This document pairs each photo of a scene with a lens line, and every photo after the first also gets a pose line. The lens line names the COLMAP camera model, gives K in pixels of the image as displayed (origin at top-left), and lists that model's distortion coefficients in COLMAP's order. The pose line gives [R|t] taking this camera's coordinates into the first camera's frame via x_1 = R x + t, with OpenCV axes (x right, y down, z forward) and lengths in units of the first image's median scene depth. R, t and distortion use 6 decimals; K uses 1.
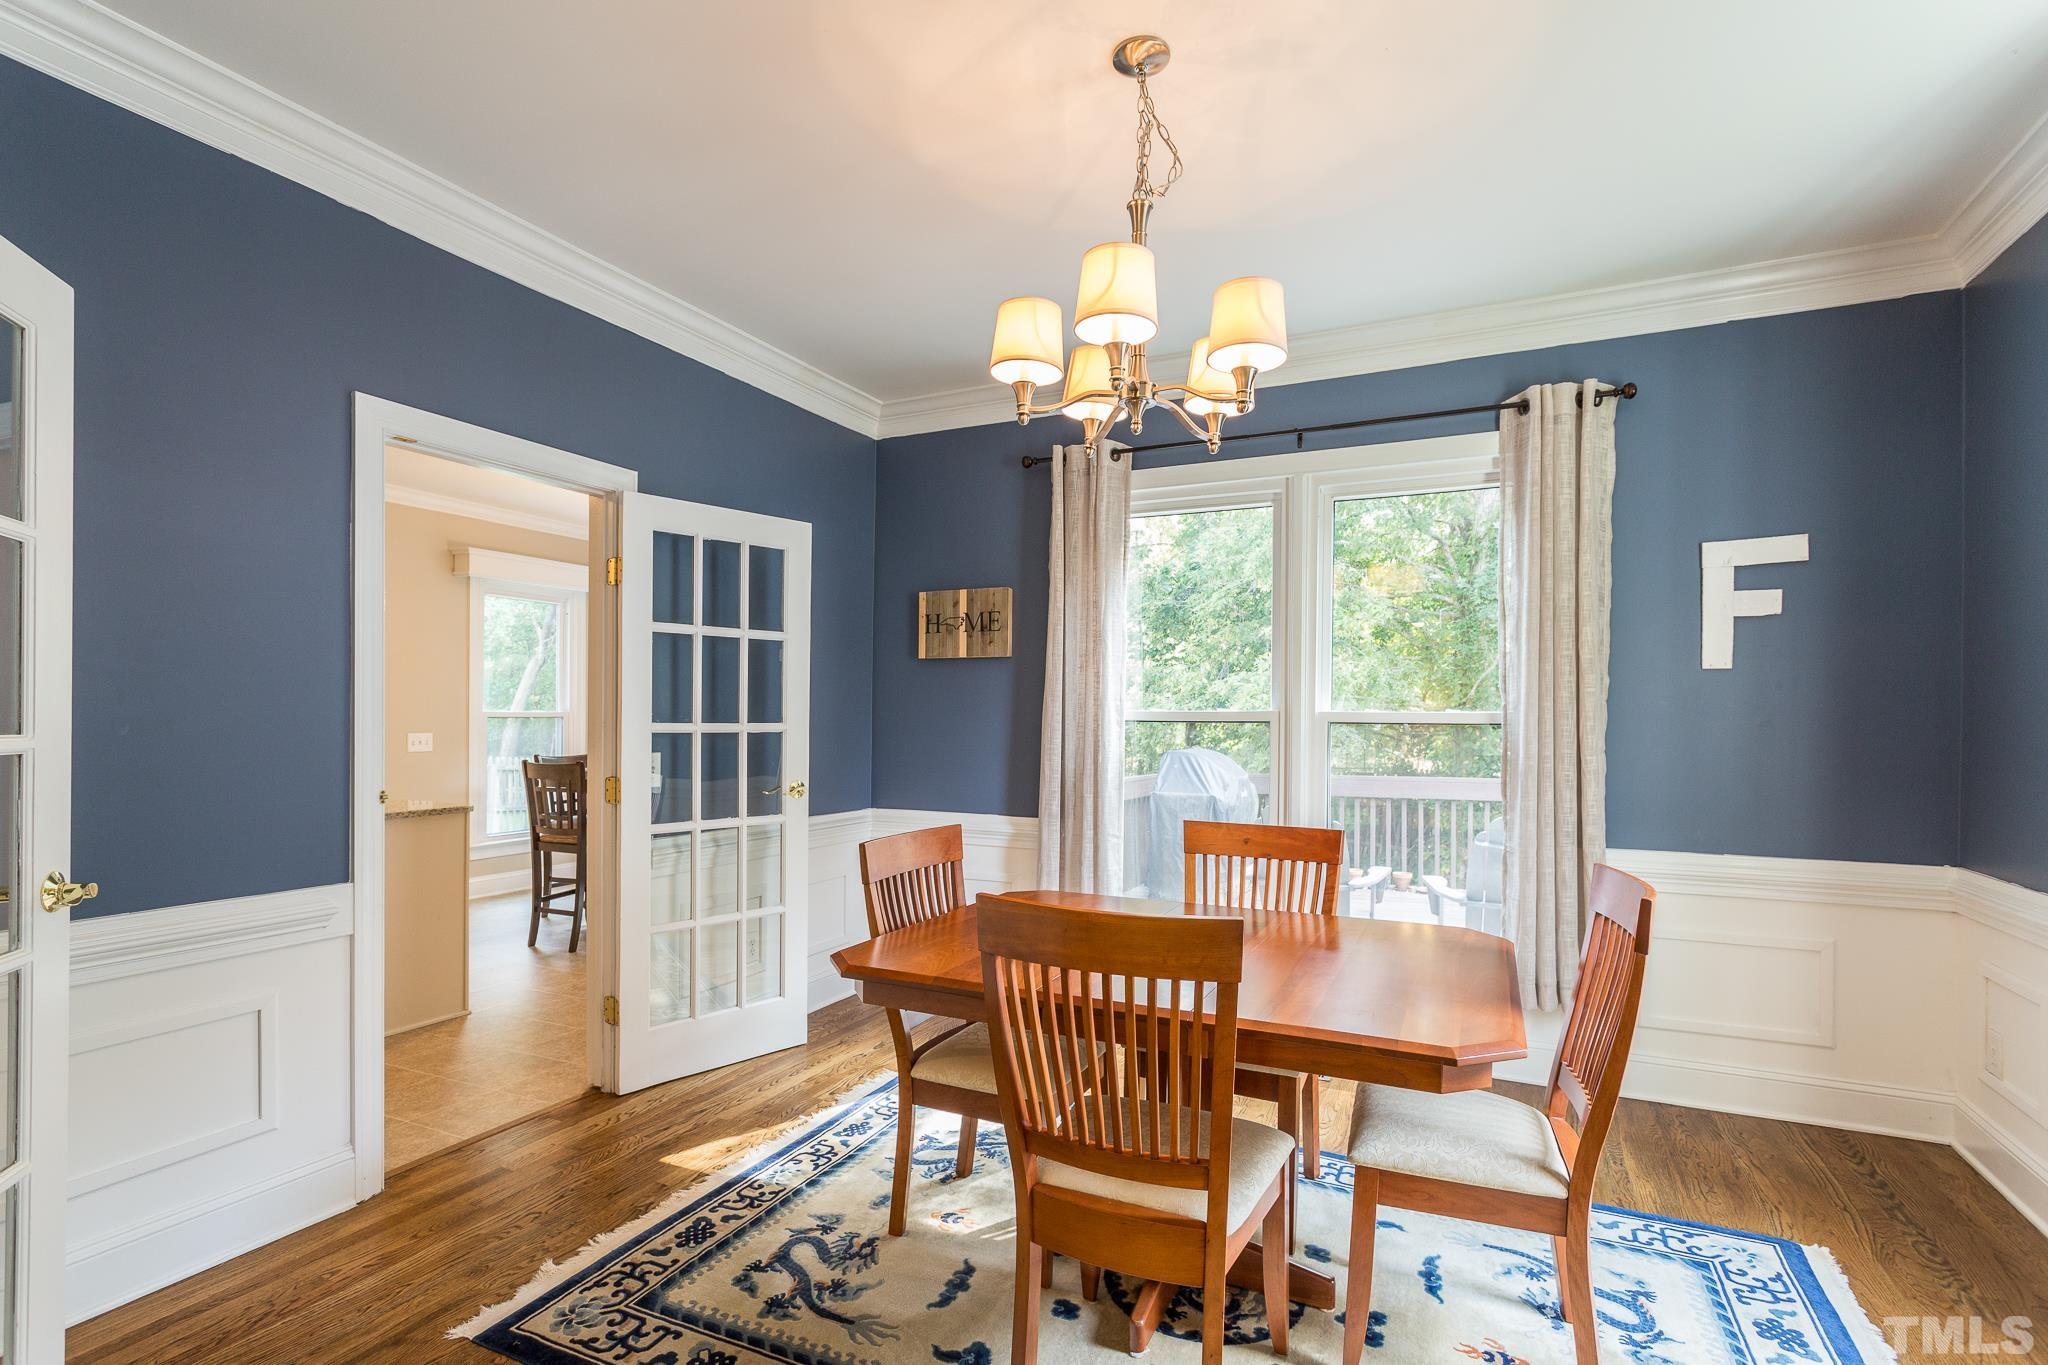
lens RADIAL K [[1004.5, 0, 1014.1], [0, 1004.5, 694.6], [0, 0, 1]] dist [-0.003419, 0.002259]
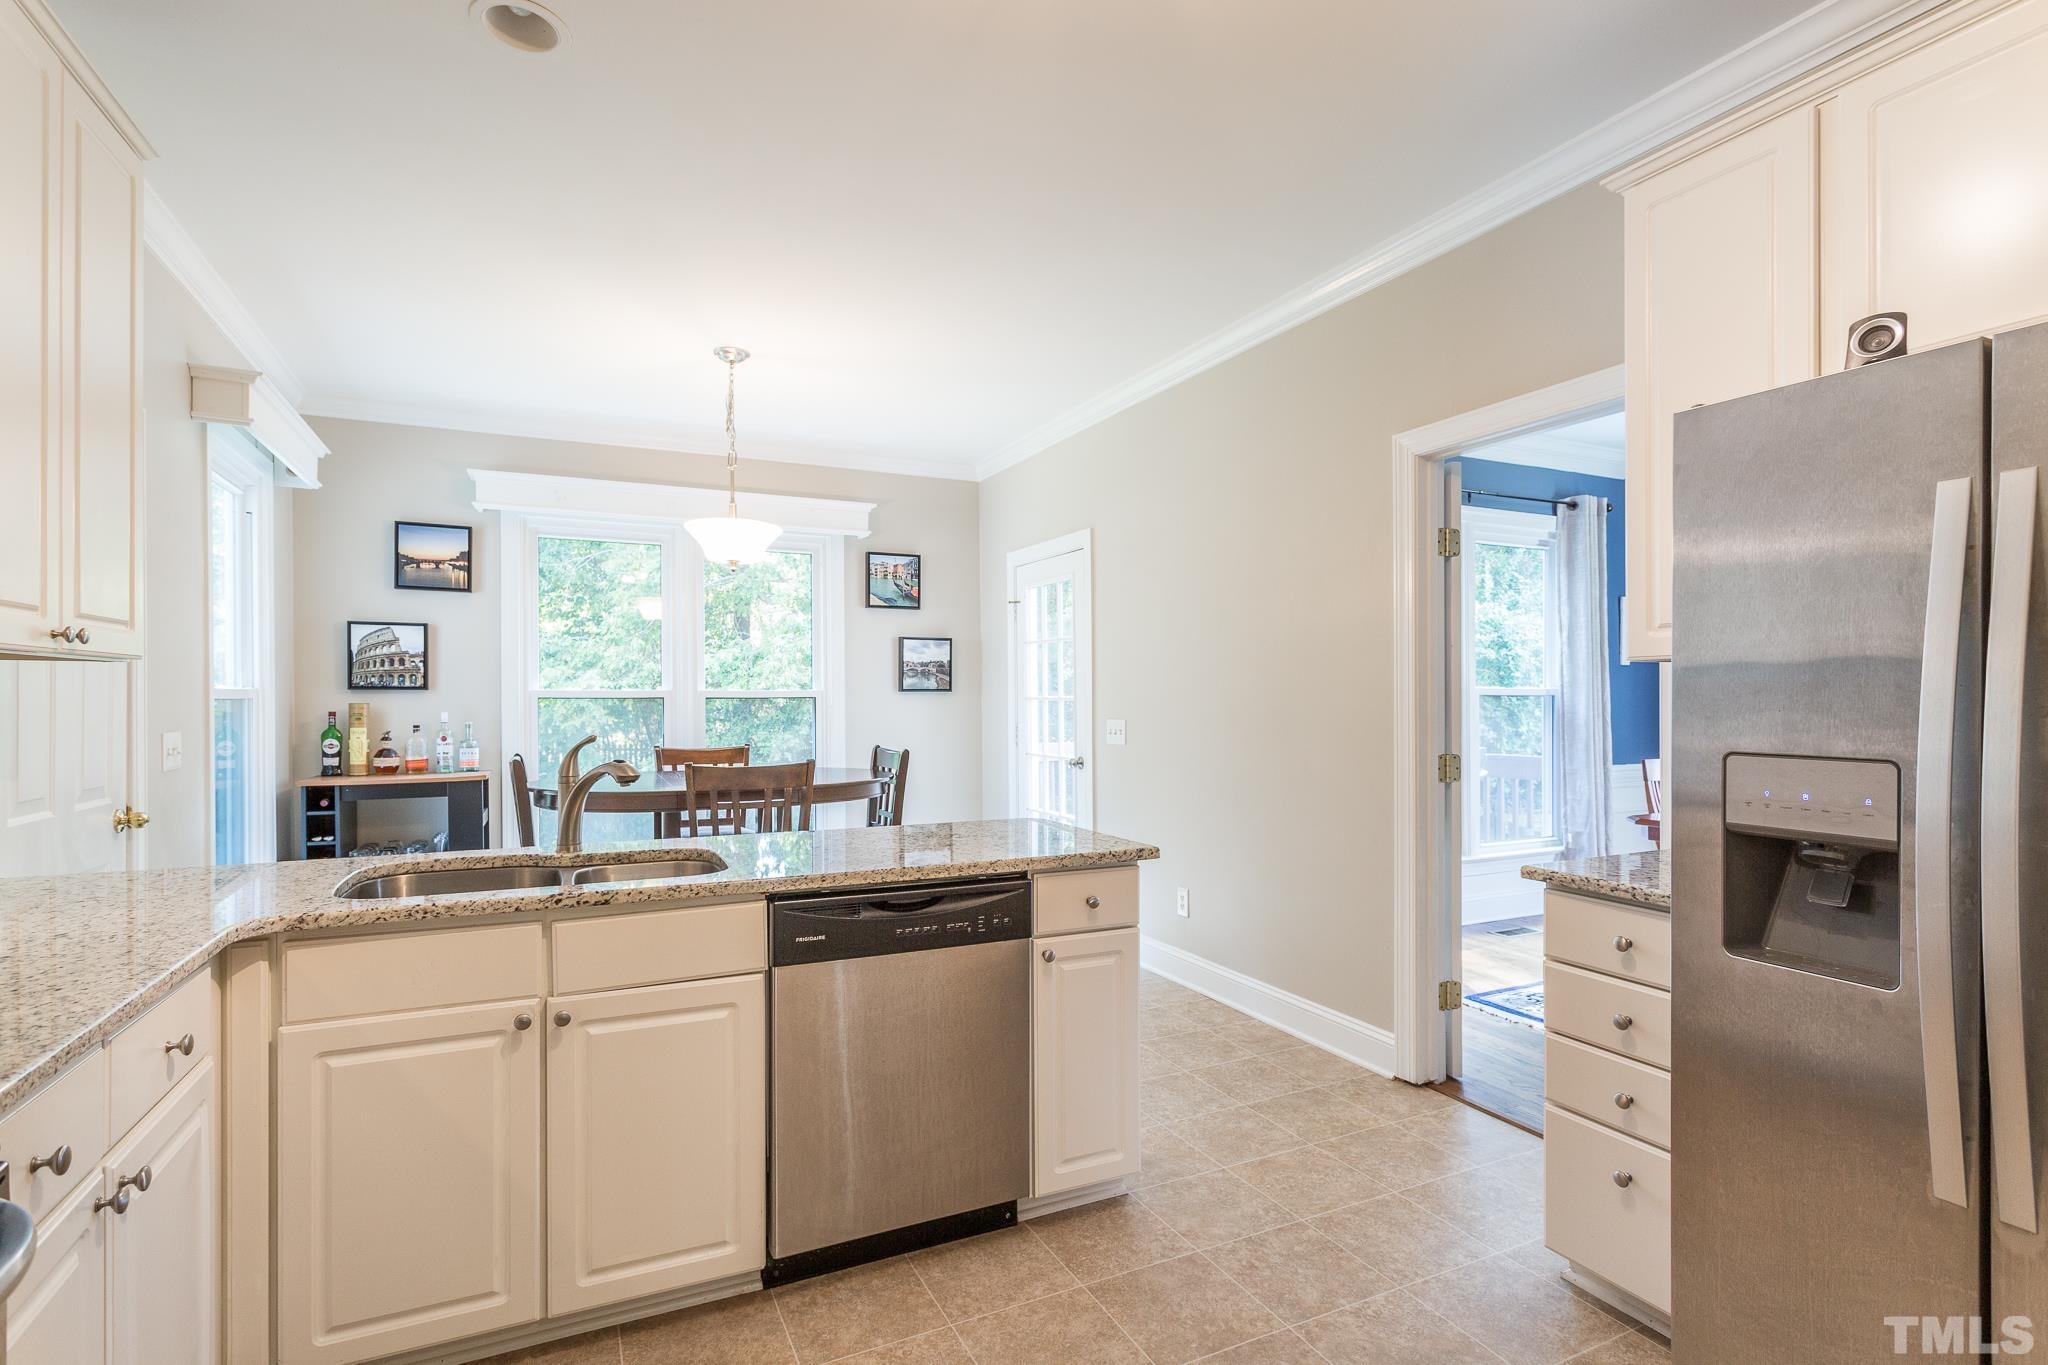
lens RADIAL K [[1004.5, 0, 1039.4], [0, 1004.5, 703.6], [0, 0, 1]] dist [-0.003419, 0.002259]
pose [[0.633862, -0.010184, 0.773379, -1.340035], [-0.000696, 0.999905, 0.013737, 0.018796], [-0.773446, -0.009245, 0.633795, 0.627481]]
